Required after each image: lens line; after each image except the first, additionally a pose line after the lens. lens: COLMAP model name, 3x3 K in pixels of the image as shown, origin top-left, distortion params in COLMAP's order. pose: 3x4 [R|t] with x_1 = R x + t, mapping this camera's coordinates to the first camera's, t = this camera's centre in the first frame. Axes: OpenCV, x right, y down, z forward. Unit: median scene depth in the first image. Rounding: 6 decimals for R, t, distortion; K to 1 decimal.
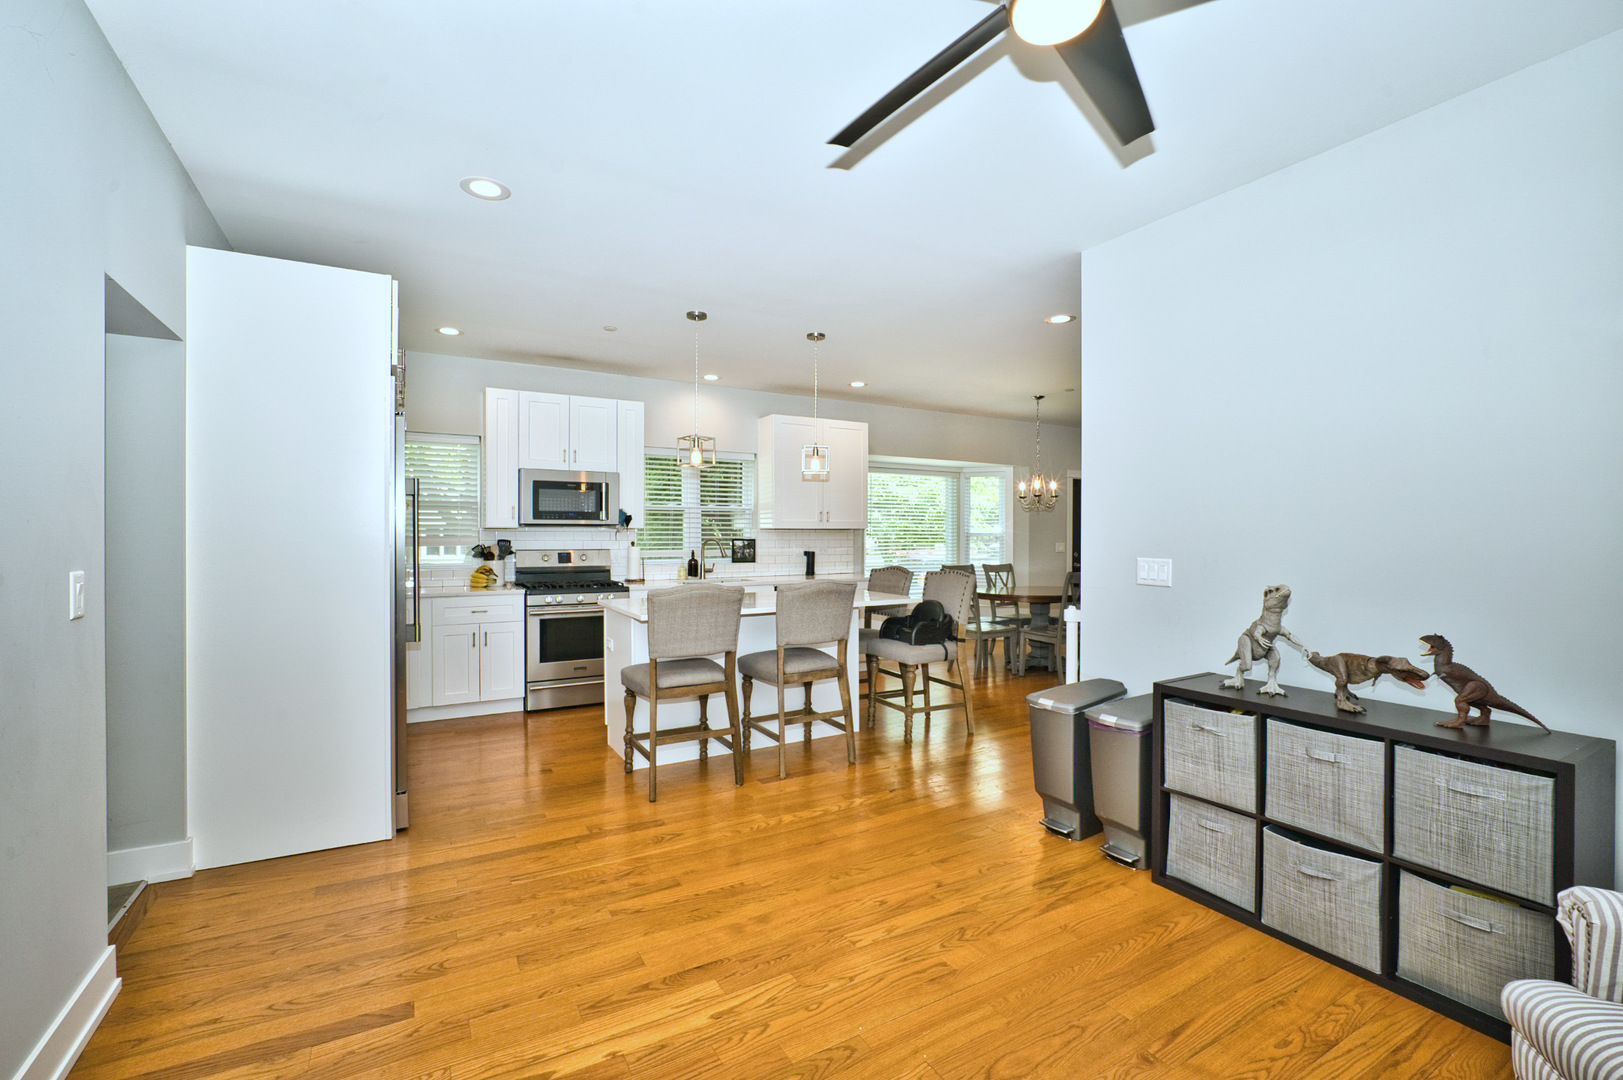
lens RADIAL K [[702.5, 0, 806.8], [0, 702.5, 537.5], [0, 0, 1]] dist [-0.017651, 0.001105]
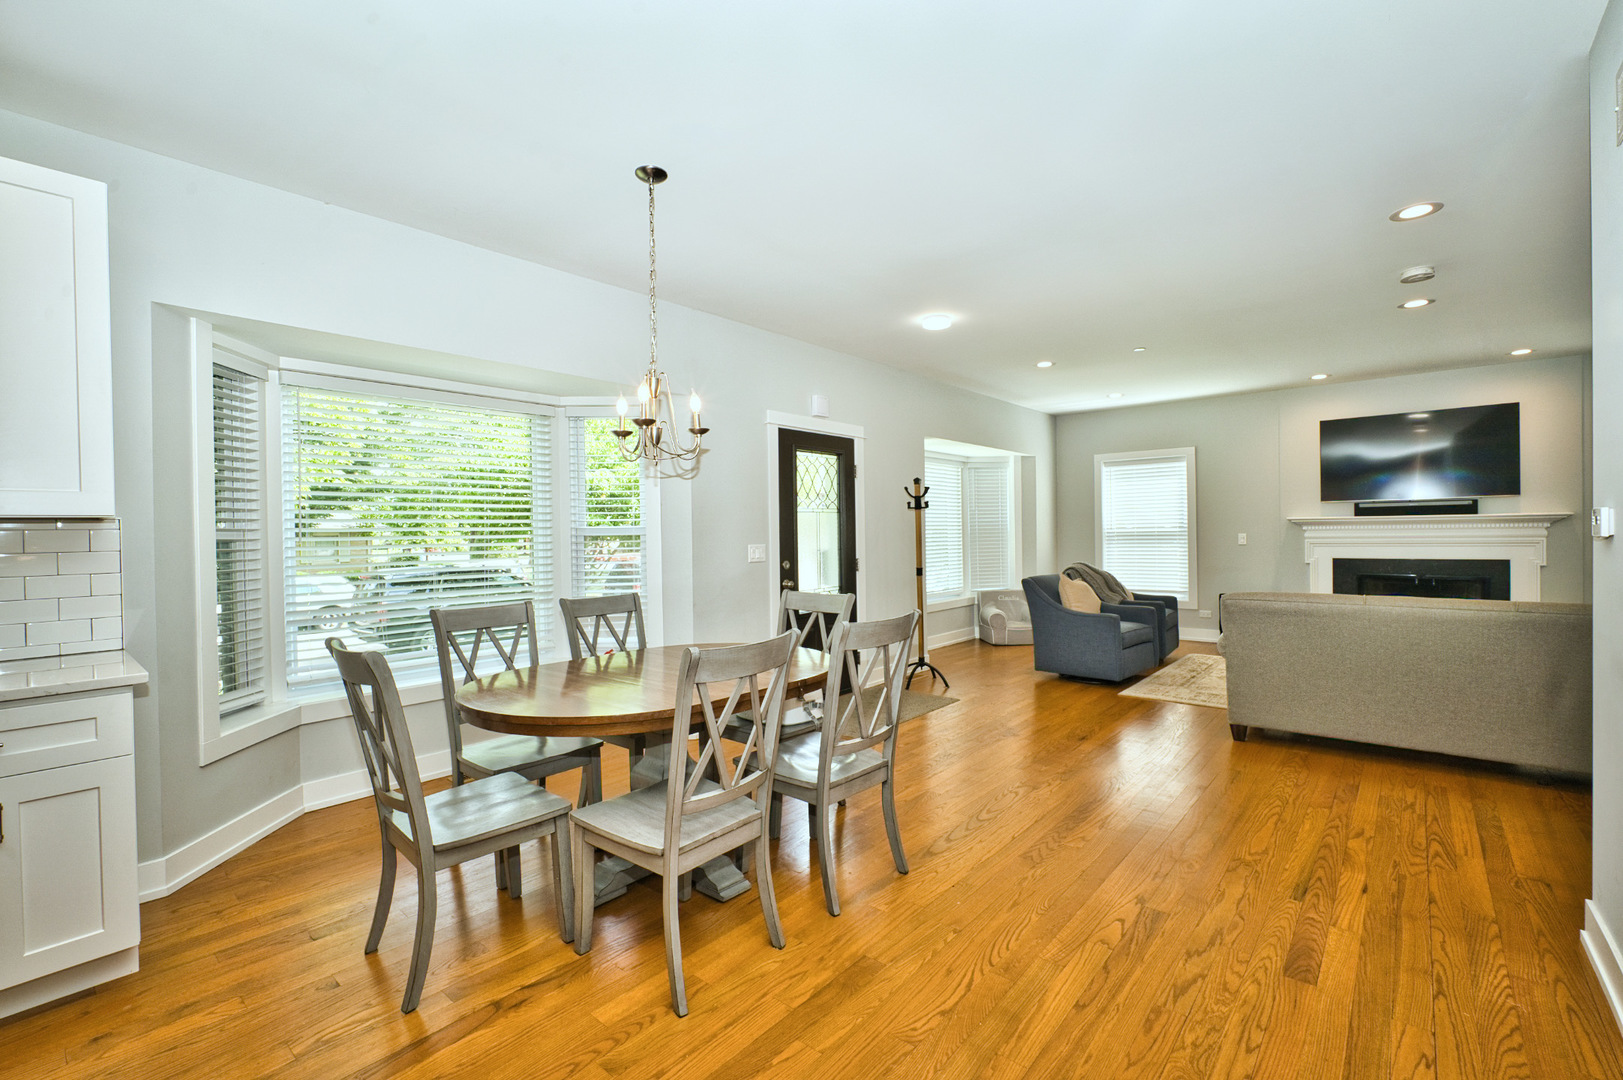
lens RADIAL K [[716.5, 0, 811.5], [0, 716.5, 540.0], [0, 0, 1]] dist [-0.002818, 0.000254]
pose [[0.938630, -0.019555, 0.344371, 0.316722], [0.018246, 0.999809, 0.007042, 0.002361], [-0.344443, -0.000326, 0.938807, 0.705061]]
